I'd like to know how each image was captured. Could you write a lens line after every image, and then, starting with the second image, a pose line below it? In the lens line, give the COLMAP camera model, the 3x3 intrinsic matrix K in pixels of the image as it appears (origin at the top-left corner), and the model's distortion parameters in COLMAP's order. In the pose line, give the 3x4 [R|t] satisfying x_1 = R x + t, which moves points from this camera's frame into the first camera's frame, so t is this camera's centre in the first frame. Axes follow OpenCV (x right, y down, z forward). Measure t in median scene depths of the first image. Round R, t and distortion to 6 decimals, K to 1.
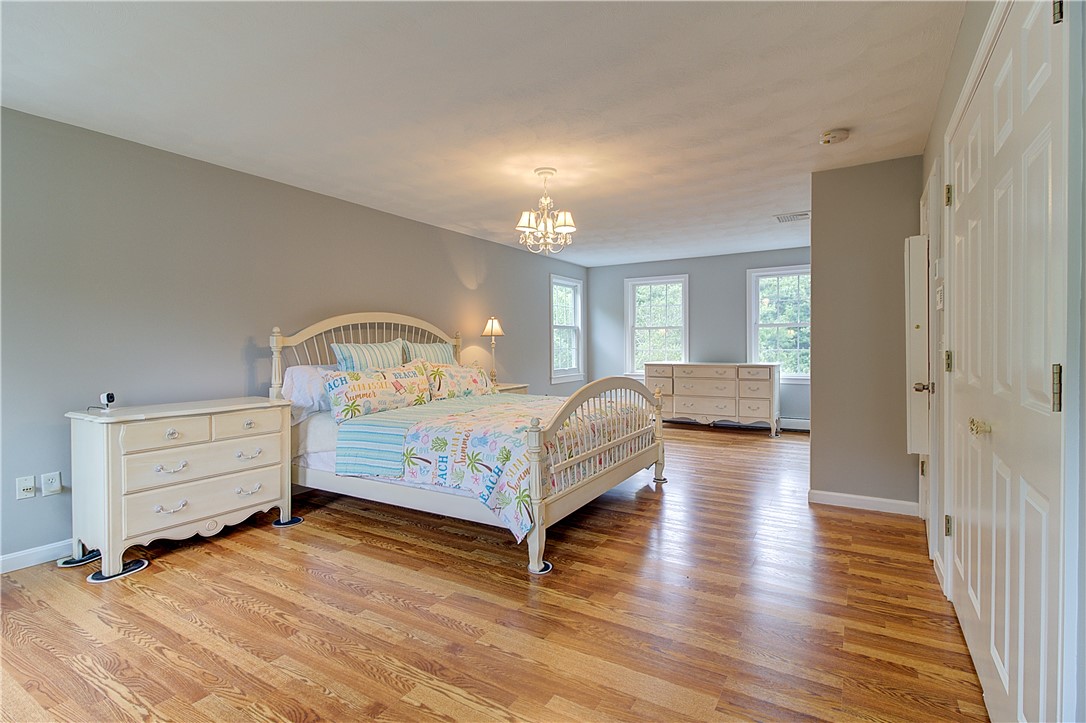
lens RADIAL K [[517.2, 0, 545.1], [0, 517.2, 355.1], [0, 0, 1]] dist [0.005827, -0.006232]
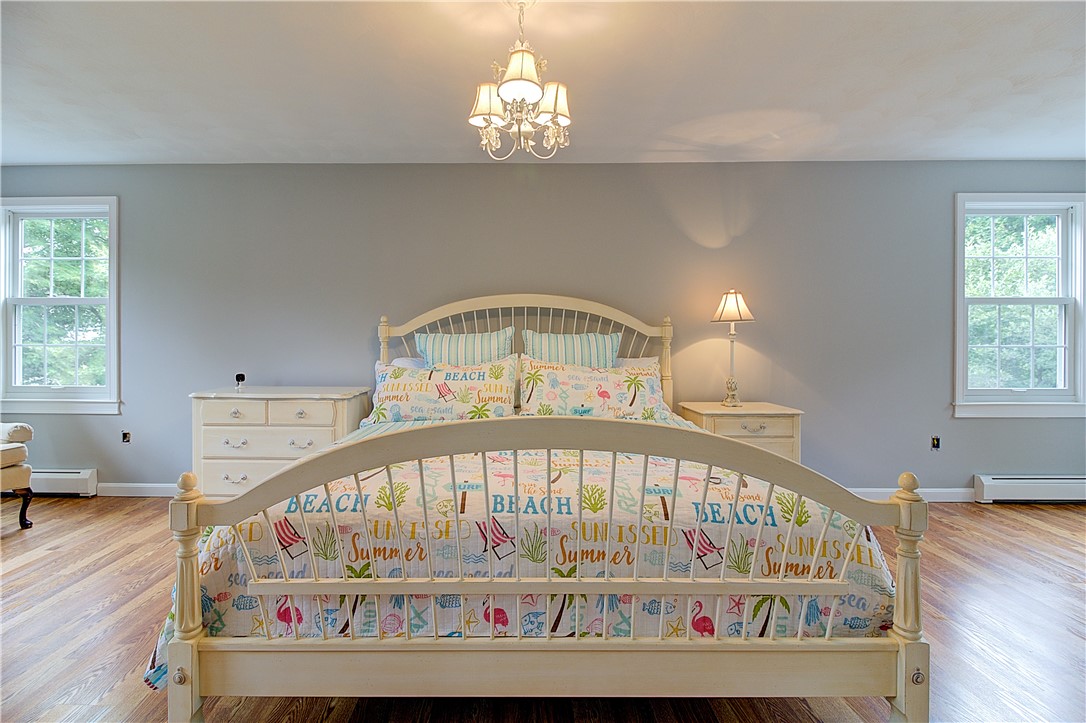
lens RADIAL K [[517.2, 0, 517.0], [0, 517.2, 338.8], [0, 0, 1]] dist [0.005827, -0.006232]
pose [[0.501166, 0.009823, -0.865295, 0.492718], [-0.021531, 0.999768, -0.001121, -0.019239], [0.865083, 0.019192, 0.501261, 0.840349]]
